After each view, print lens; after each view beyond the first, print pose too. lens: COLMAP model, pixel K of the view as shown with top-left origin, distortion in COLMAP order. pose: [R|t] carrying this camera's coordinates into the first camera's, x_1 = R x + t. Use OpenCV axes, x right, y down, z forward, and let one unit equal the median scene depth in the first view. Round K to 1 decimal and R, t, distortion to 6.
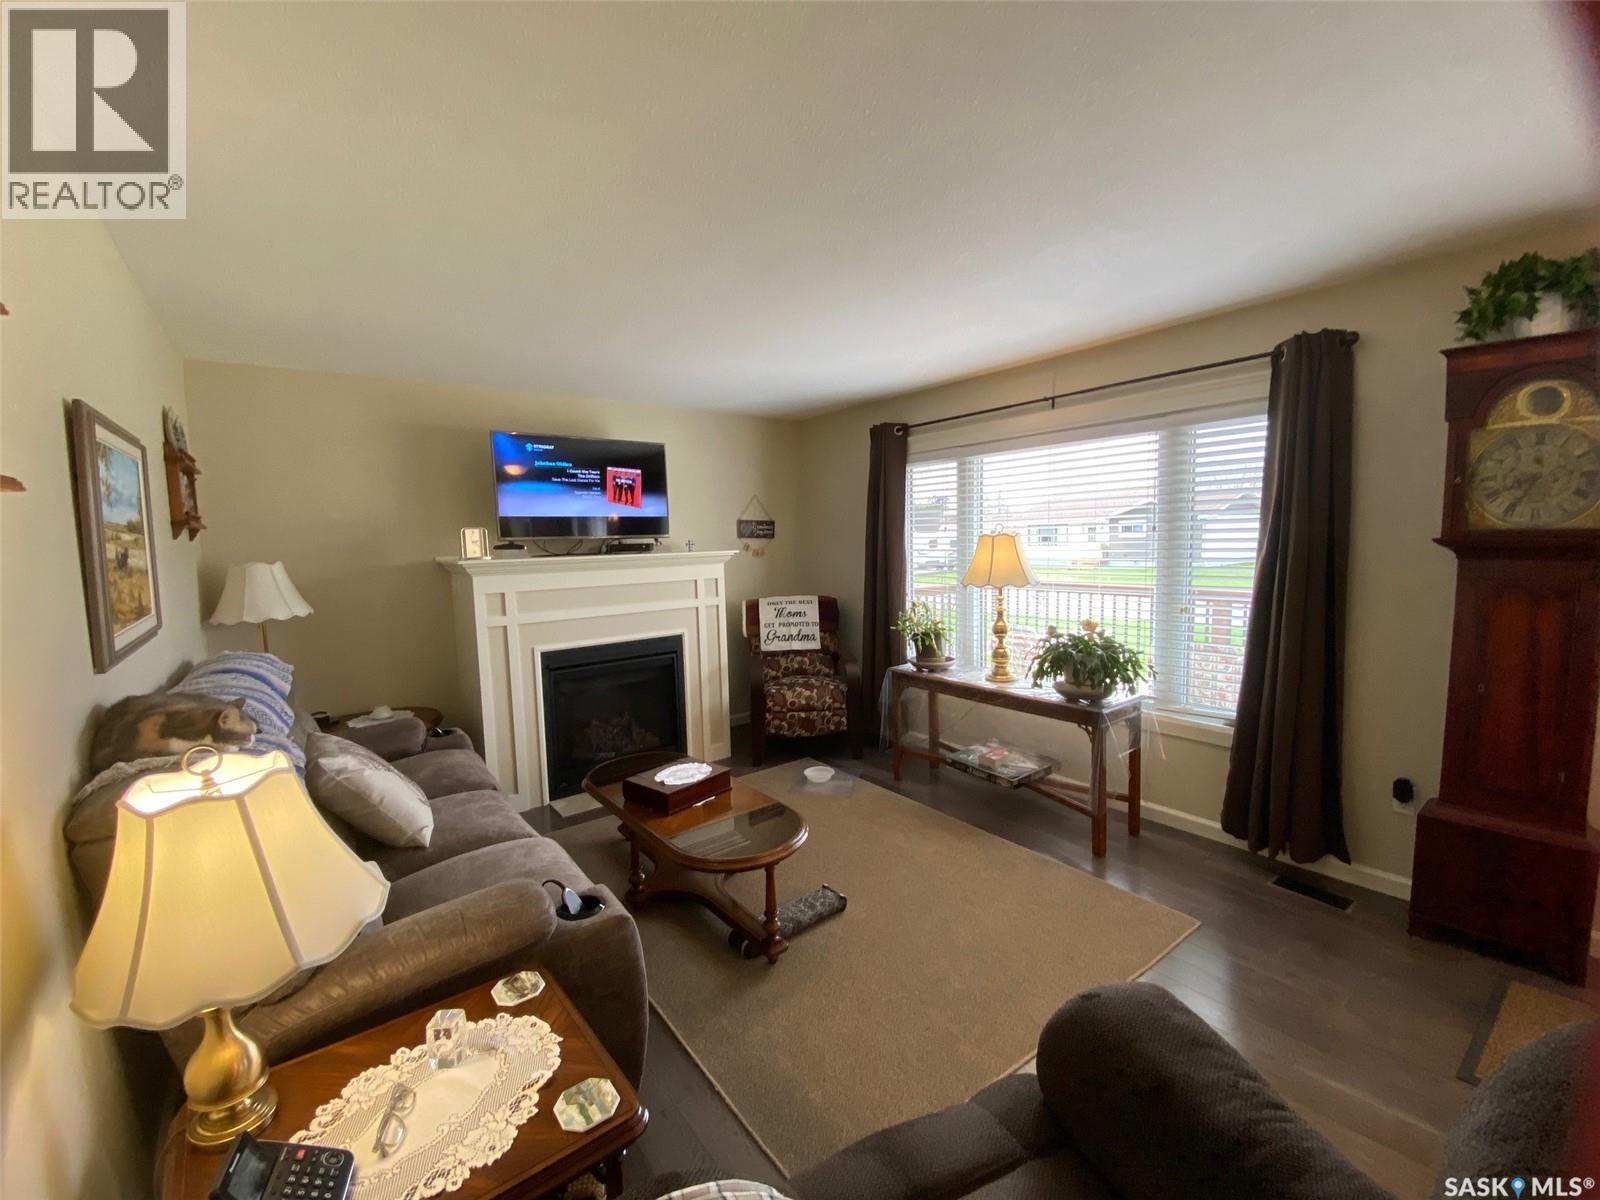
lens RADIAL K [[653.9, 0, 808.8], [0, 653.9, 599.7], [0, 0, 1]] dist [0.001323, 0.000009]
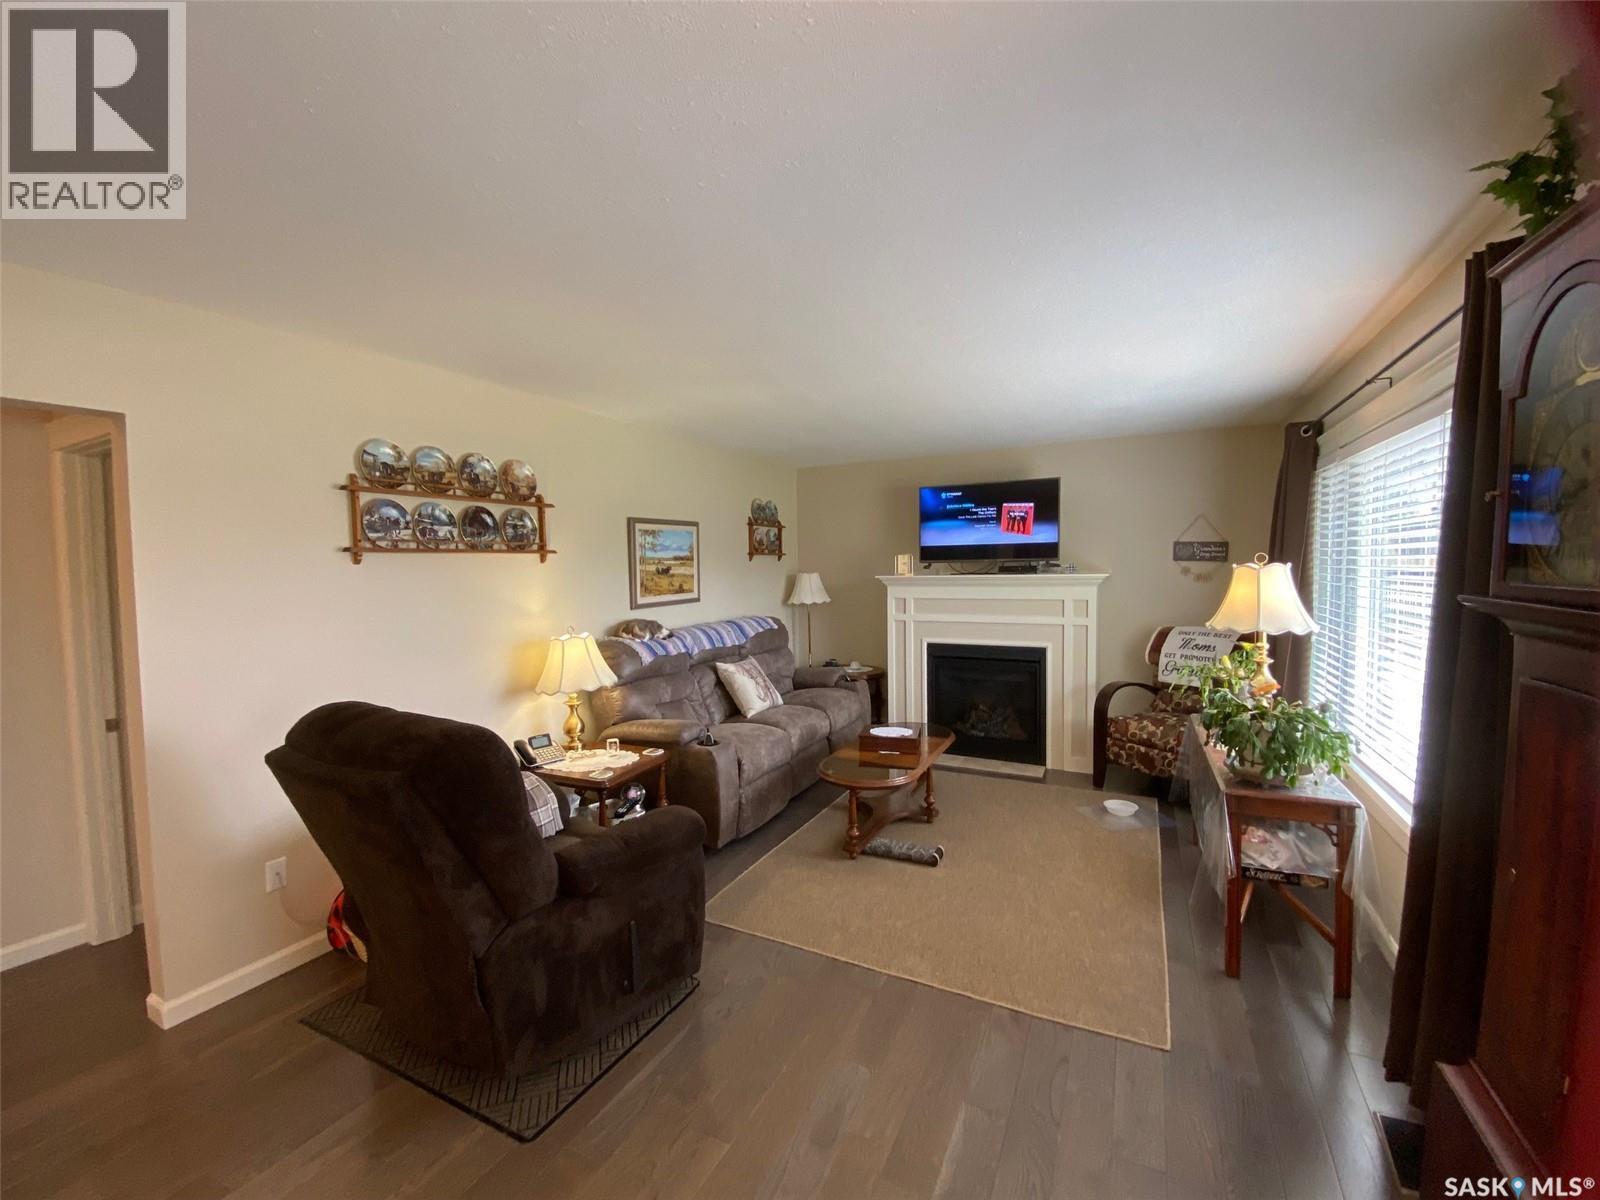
lens RADIAL K [[653.9, 0, 805.4], [0, 653.9, 596.7], [0, 0, 1]] dist [0.001323, 0.000009]
pose [[0.422734, 0.062434, -0.904101, 0.631960], [-0.081760, 0.996183, 0.030564, -0.033752], [0.902558, 0.060999, 0.426225, 0.141789]]
